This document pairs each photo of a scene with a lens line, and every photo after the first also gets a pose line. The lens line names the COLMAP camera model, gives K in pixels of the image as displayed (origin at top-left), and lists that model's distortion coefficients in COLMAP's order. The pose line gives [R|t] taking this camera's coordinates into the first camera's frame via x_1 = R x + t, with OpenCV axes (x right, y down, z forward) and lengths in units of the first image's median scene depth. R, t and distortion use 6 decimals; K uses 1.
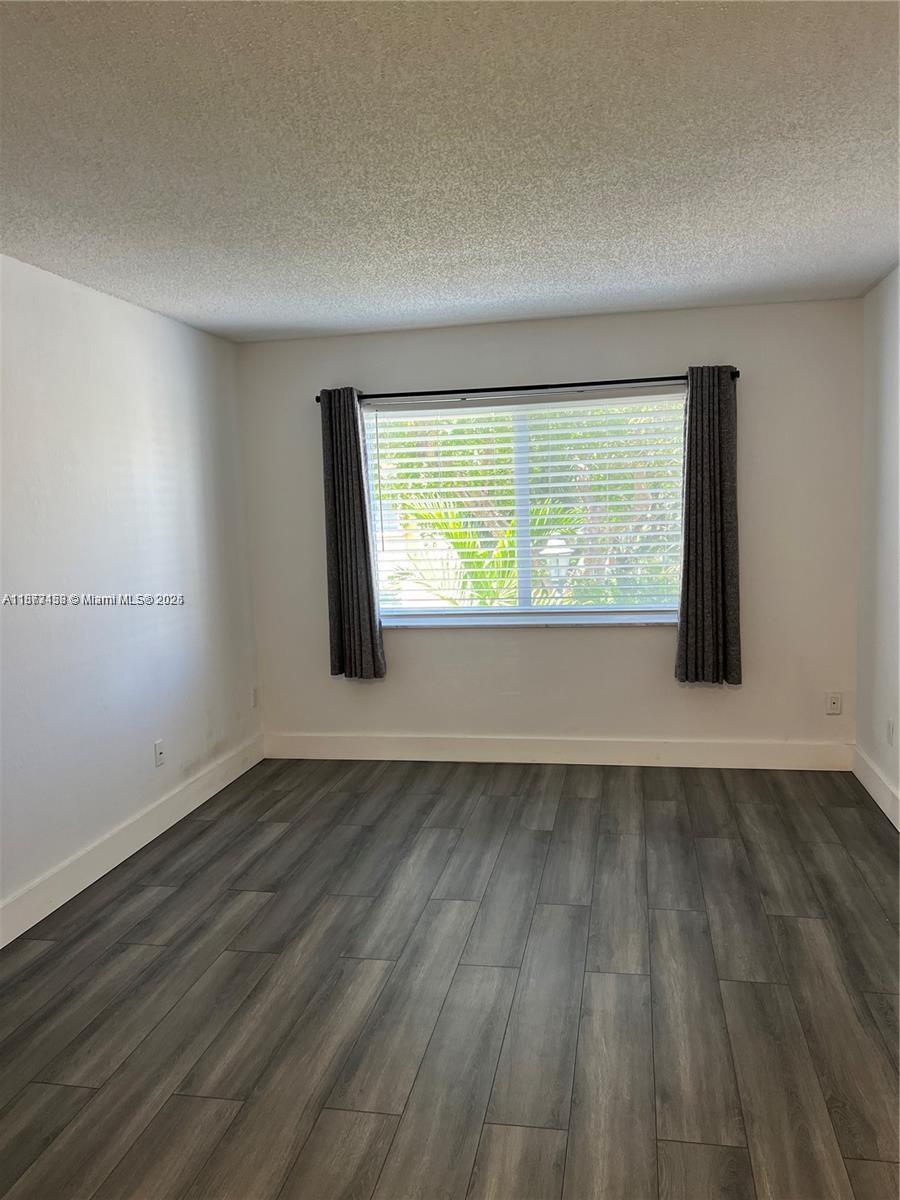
lens RADIAL K [[907.7, 0, 450.0], [0, 907.7, 600.0], [0, 0, 1]] dist [-0.002848, -0.003131]
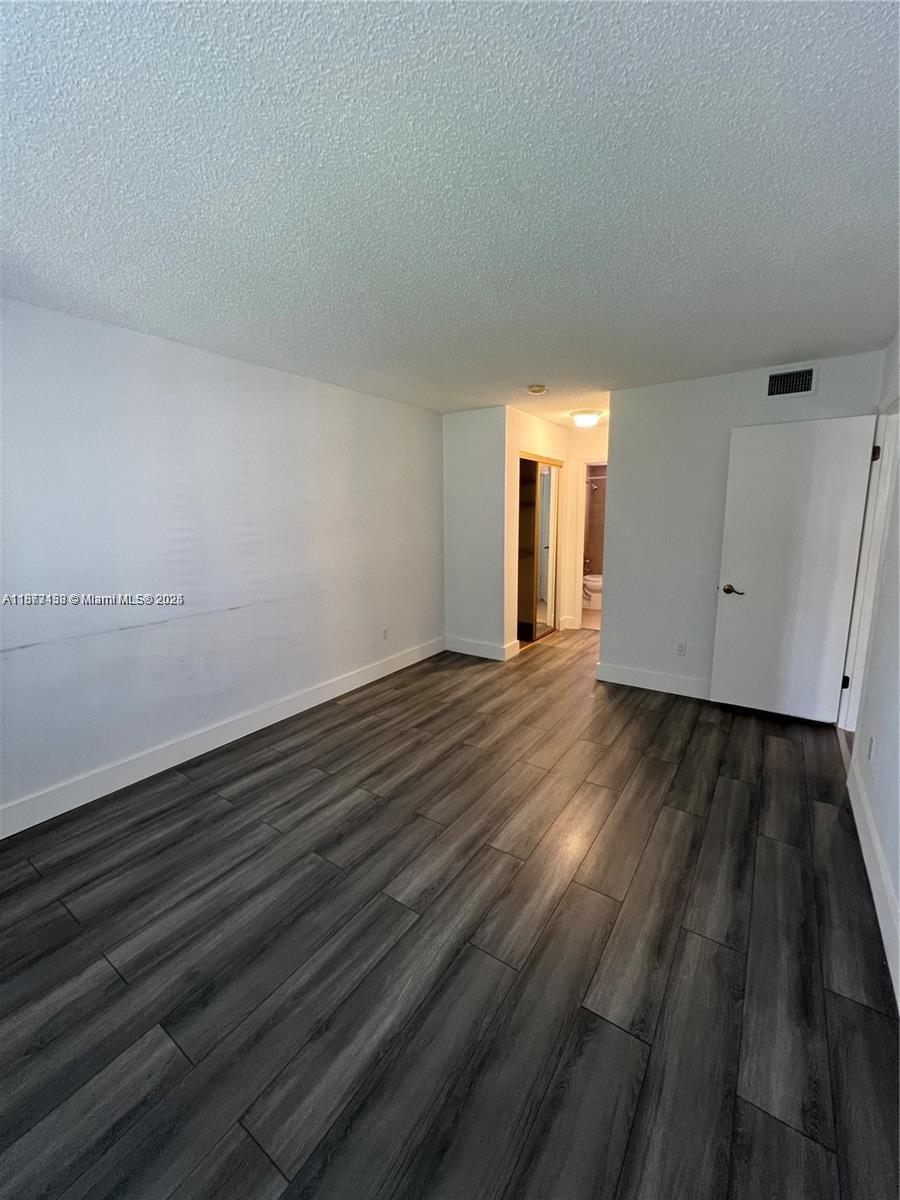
lens RADIAL K [[483.2, 0, 450.0], [0, 483.2, 600.0], [0, 0, 1]] dist [0.000624, 0.000182]
pose [[-0.919065, -0.026856, 0.393190, -0.248318], [0.084157, 0.961290, 0.262372, -0.134824], [-0.385016, 0.274226, -0.881228, 1.349737]]
